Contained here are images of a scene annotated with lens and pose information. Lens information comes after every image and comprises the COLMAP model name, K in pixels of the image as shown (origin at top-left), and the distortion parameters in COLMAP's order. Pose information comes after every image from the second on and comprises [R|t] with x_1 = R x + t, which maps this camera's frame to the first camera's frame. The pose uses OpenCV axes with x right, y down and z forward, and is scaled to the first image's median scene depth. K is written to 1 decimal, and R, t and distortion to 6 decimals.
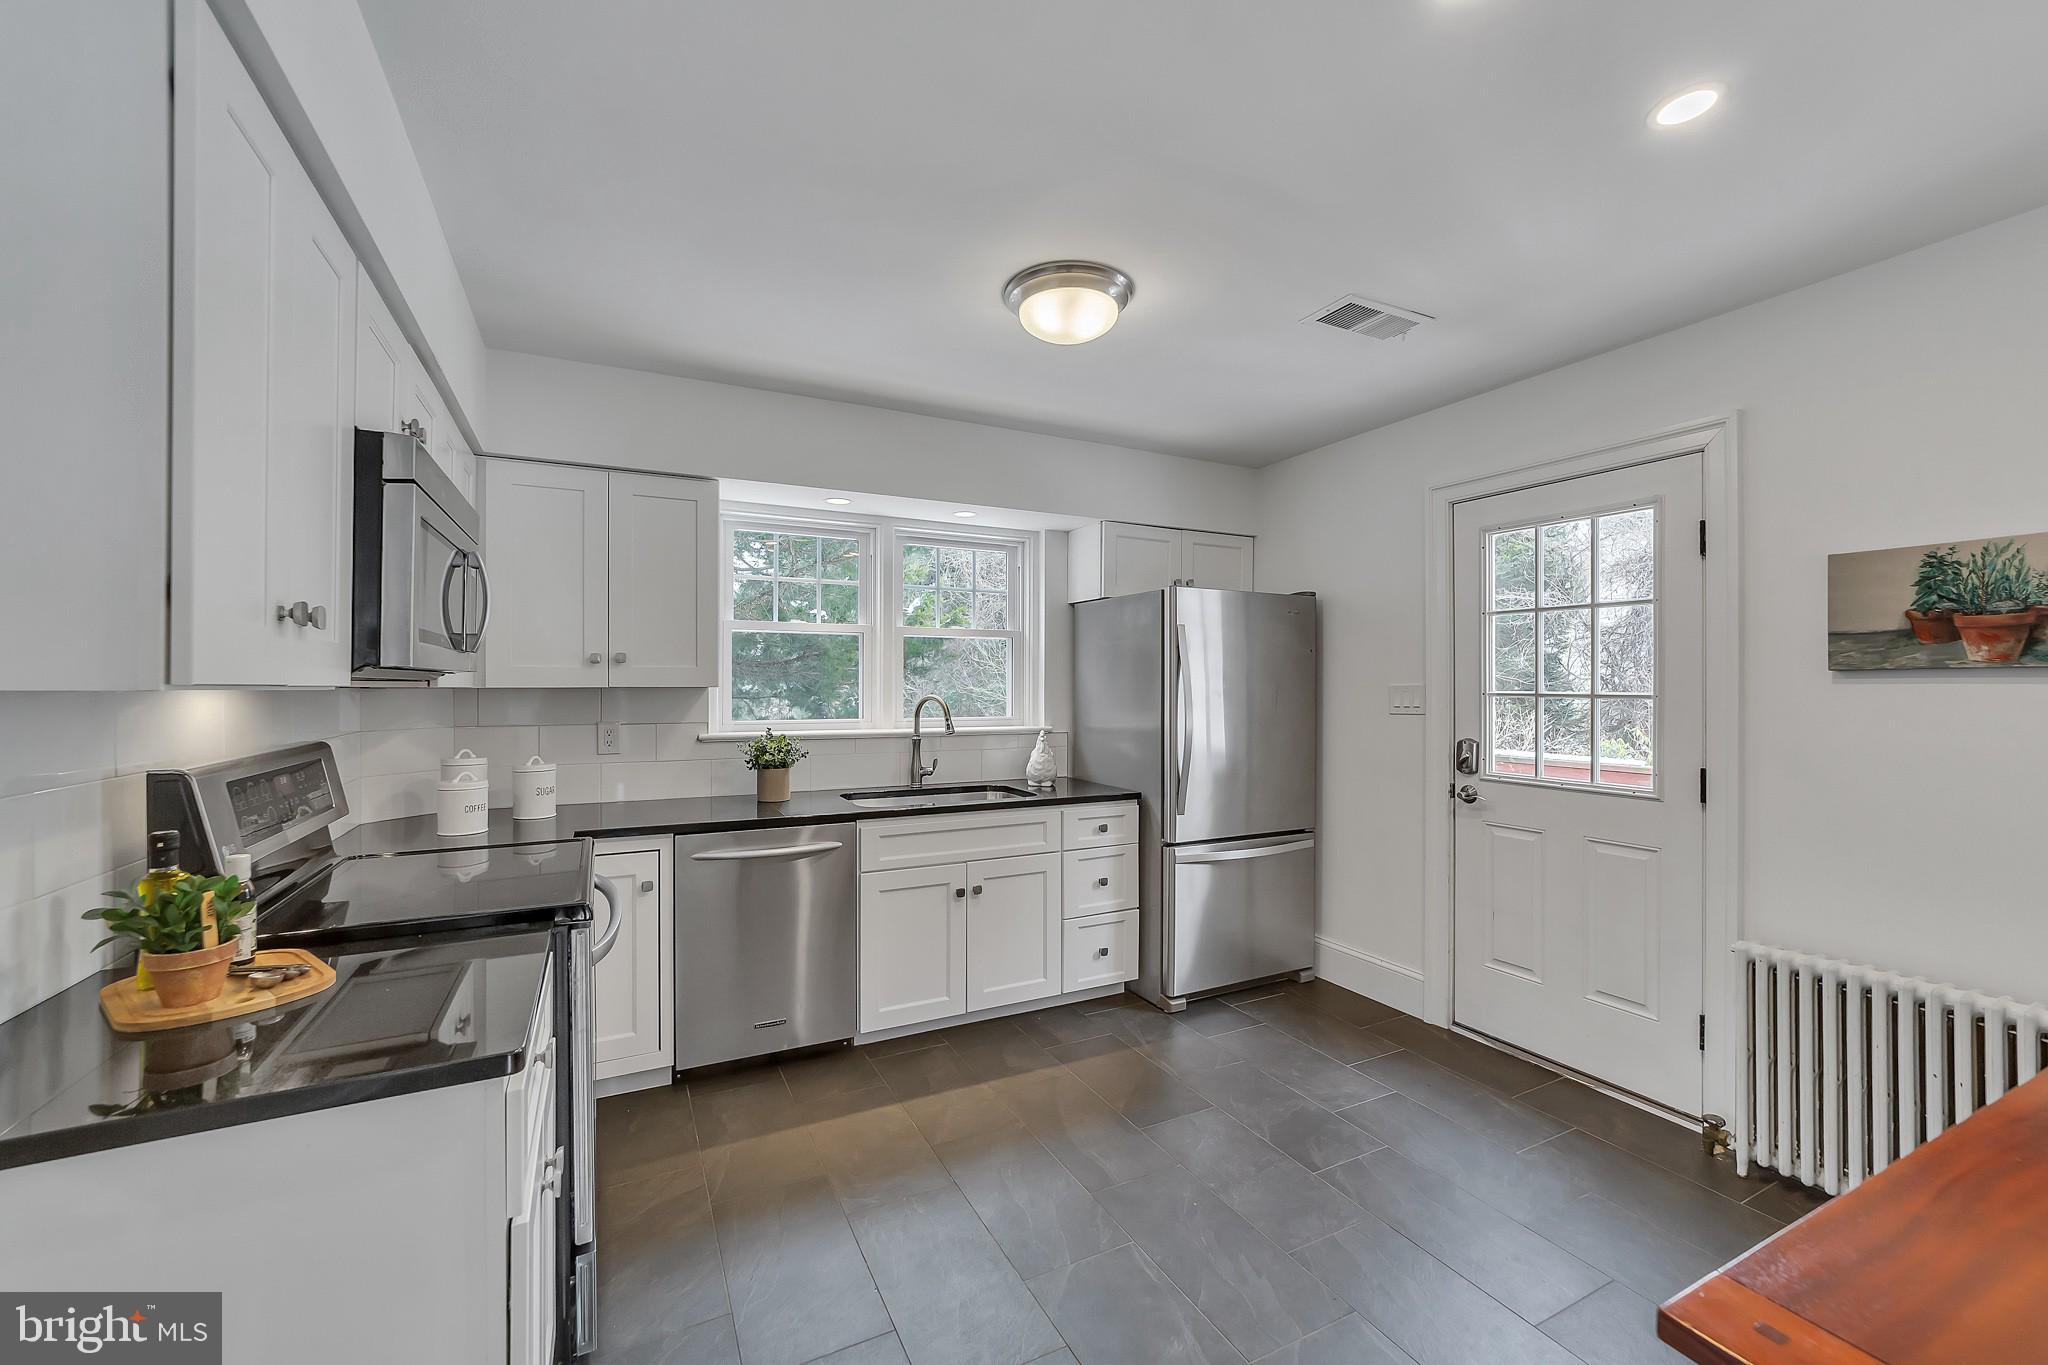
lens RADIAL K [[809.7, 0, 1025.5], [0, 809.7, 679.1], [0, 0, 1]] dist [-0.004573, -0.000146]
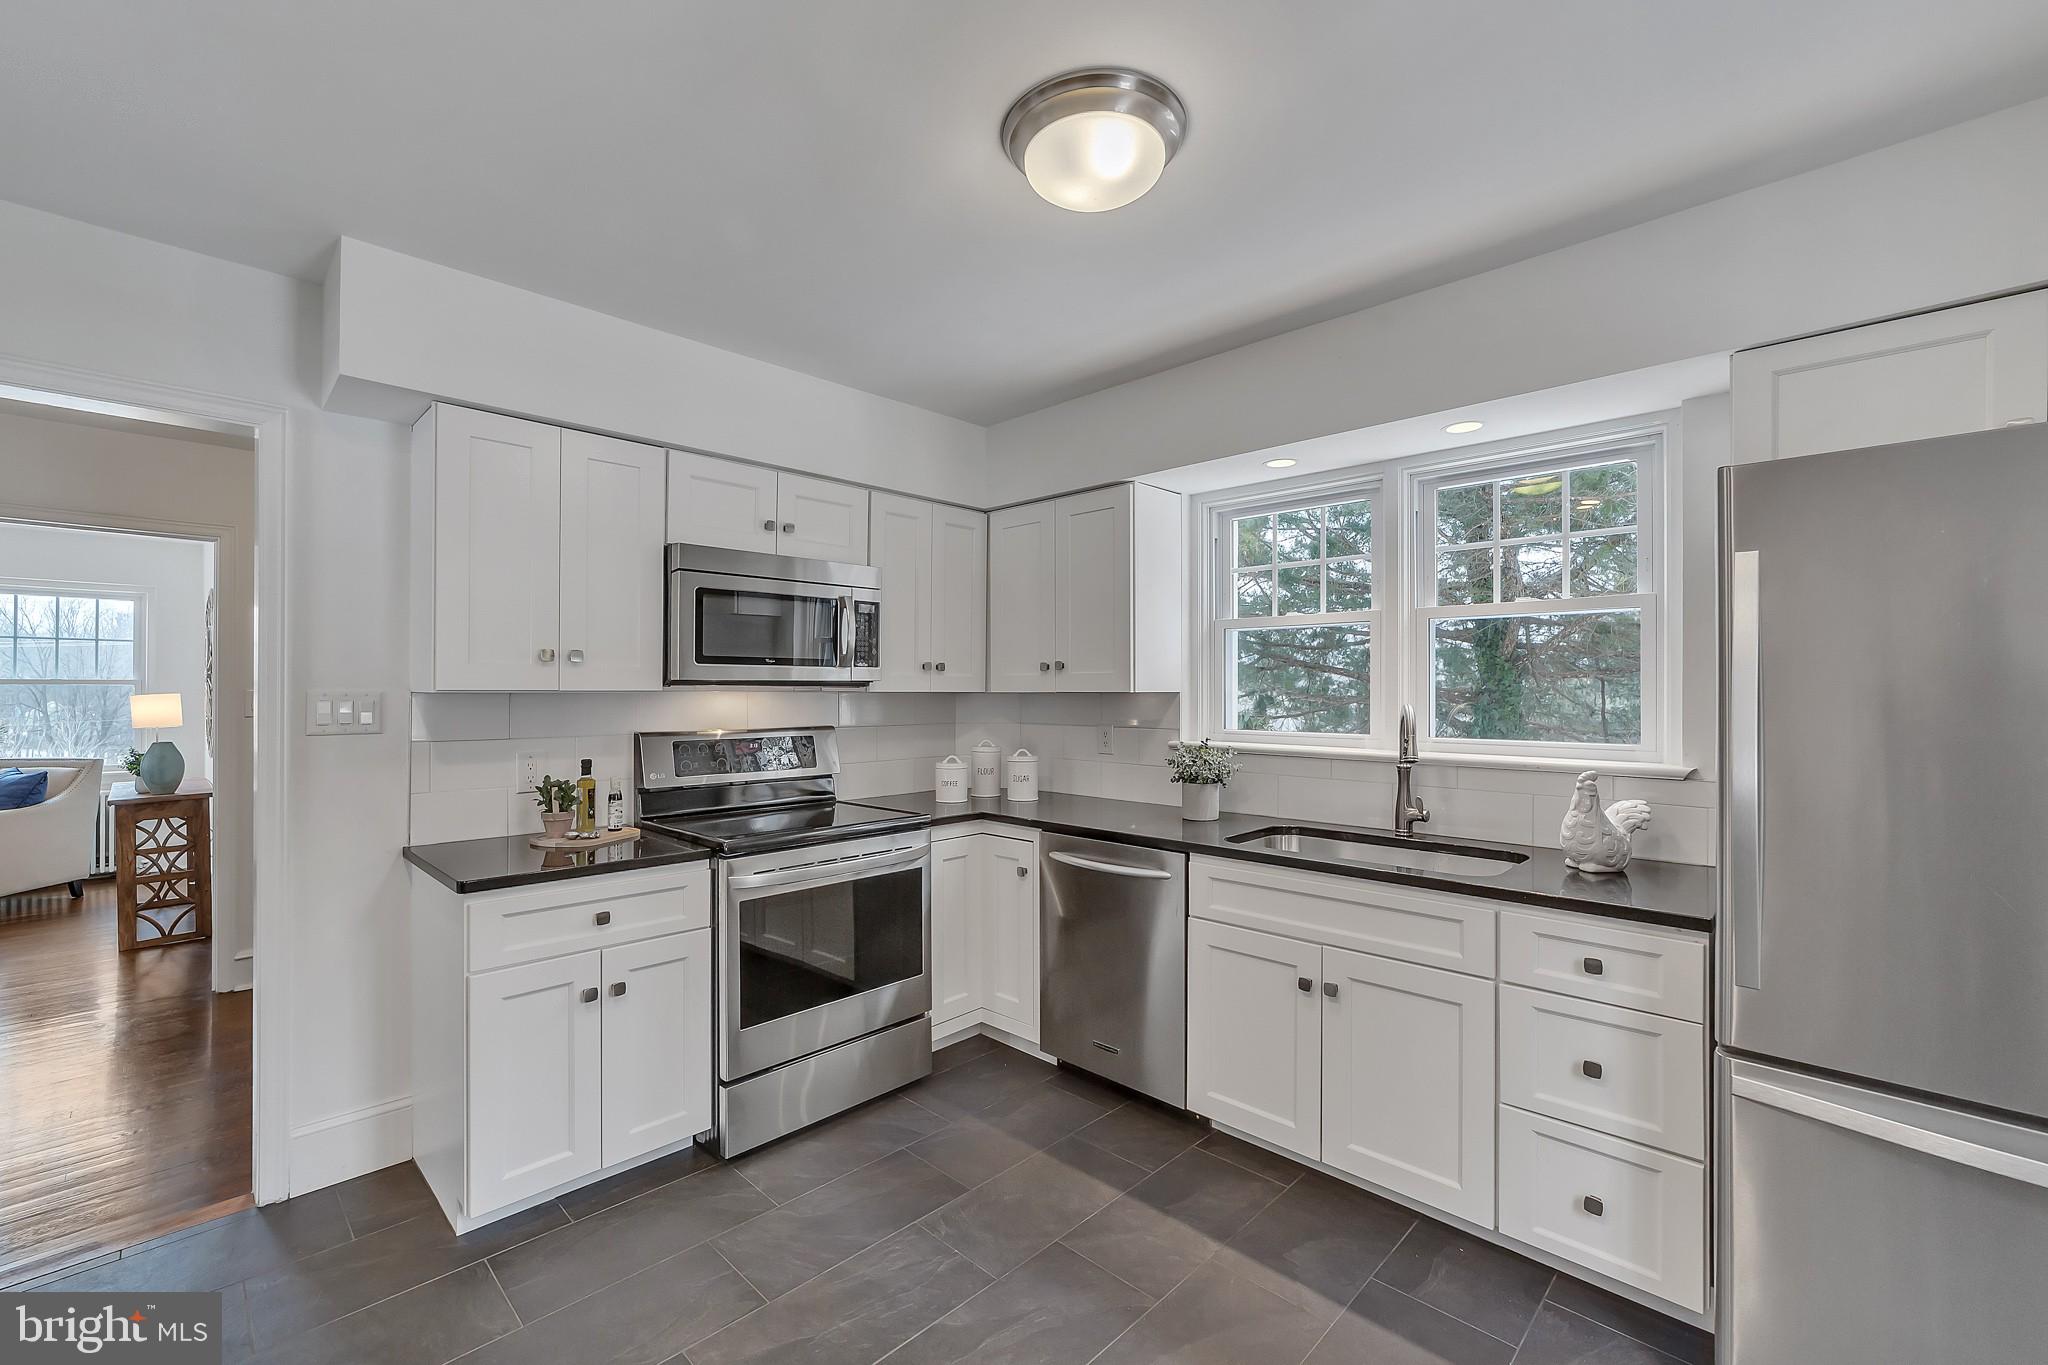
lens RADIAL K [[866.0, 0, 1032.8], [0, 866.0, 687.5], [0, 0, 1]] dist [-0.000665, -0.000051]
pose [[0.320418, -0.006031, -0.947257, 0.524341], [0.003725, 0.999980, -0.005107, 0.008110], [0.947269, -0.001892, 0.320434, 0.501006]]
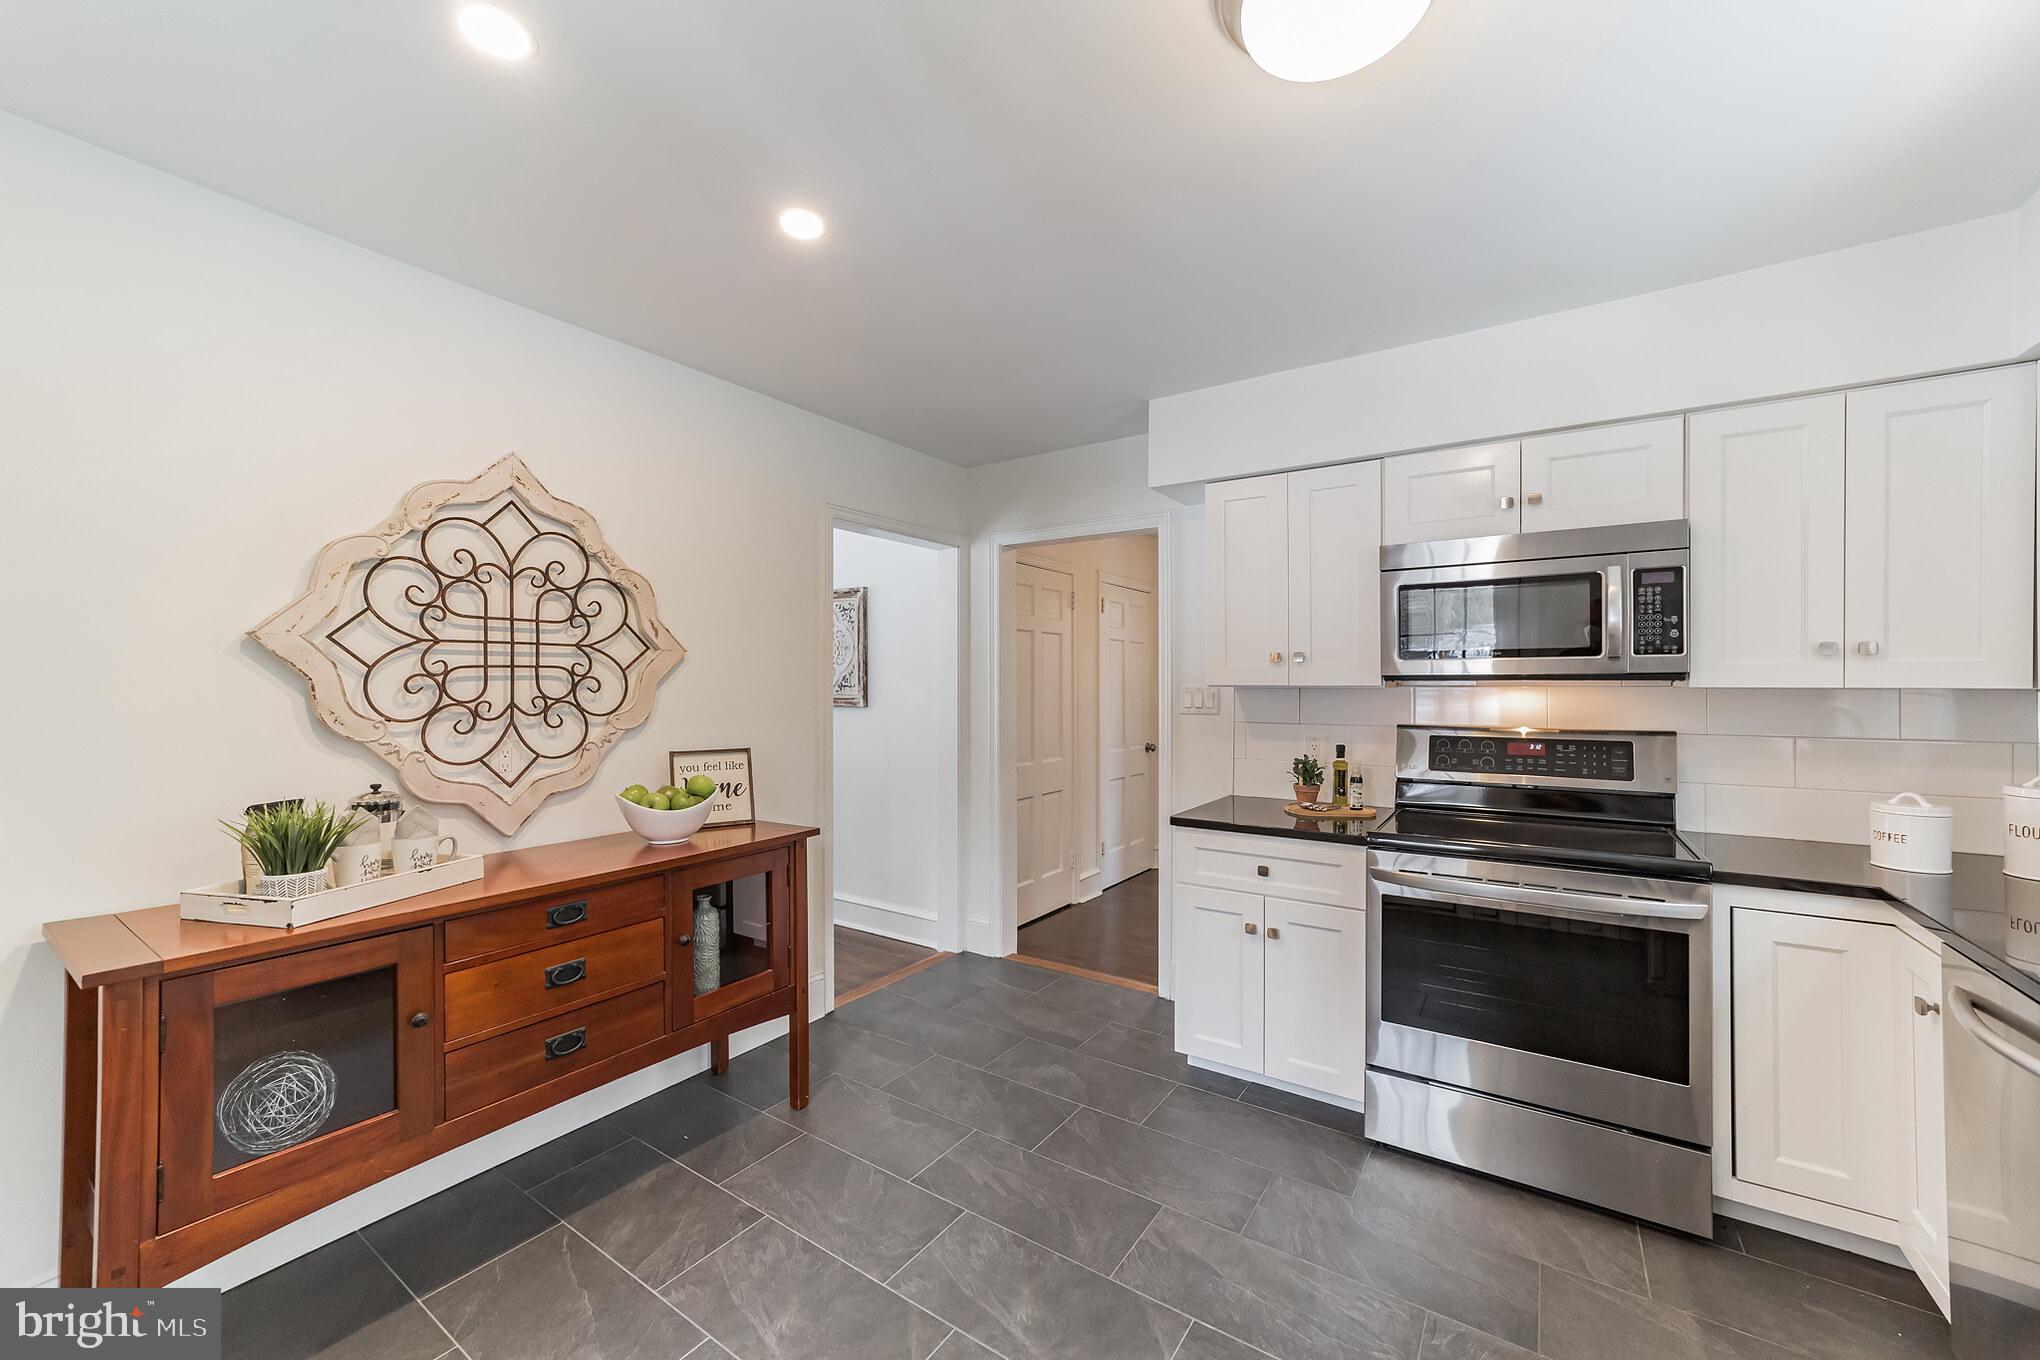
lens RADIAL K [[806.6, 0, 1030.0], [0, 806.6, 683.0], [0, 0, 1]] dist [-0.004573, -0.000146]
pose [[-0.878321, -0.006128, -0.478032, 0.352639], [-0.003230, 0.999971, -0.006884, 0.009440], [0.478060, -0.004503, -0.878316, 0.946595]]
